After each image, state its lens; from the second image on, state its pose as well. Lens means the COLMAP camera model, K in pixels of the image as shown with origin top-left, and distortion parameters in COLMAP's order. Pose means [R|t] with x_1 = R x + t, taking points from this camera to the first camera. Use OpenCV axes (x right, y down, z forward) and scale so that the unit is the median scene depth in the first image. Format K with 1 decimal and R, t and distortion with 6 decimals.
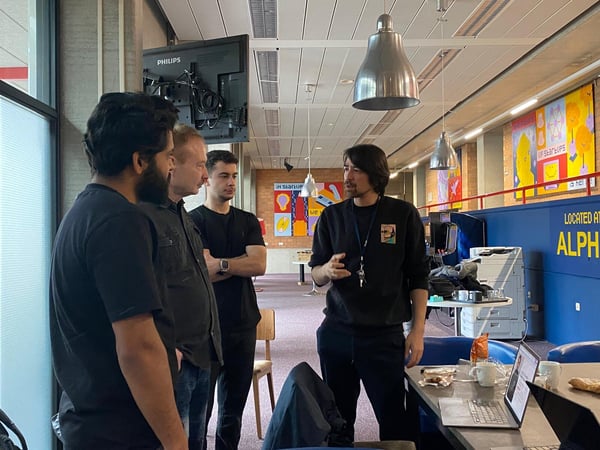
lens RADIAL K [[625.0, 0, 301.6], [0, 625.0, 220.3], [0, 0, 1]] dist [0.121448, -0.219656]
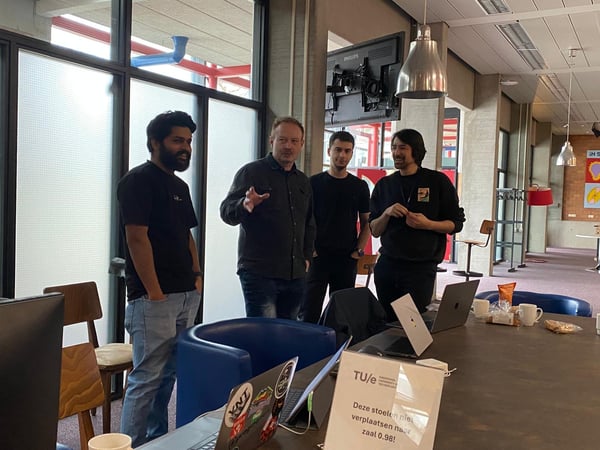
lens RADIAL K [[624.7, 0, 300.0], [0, 624.7, 225.0], [0, 0, 1]] dist [0.126205, -0.236032]
pose [[0.871705, 0.056147, -0.486803, 0.344363], [-0.027478, 0.997452, 0.065840, 0.003046], [0.489259, -0.044017, 0.871027, -0.171045]]
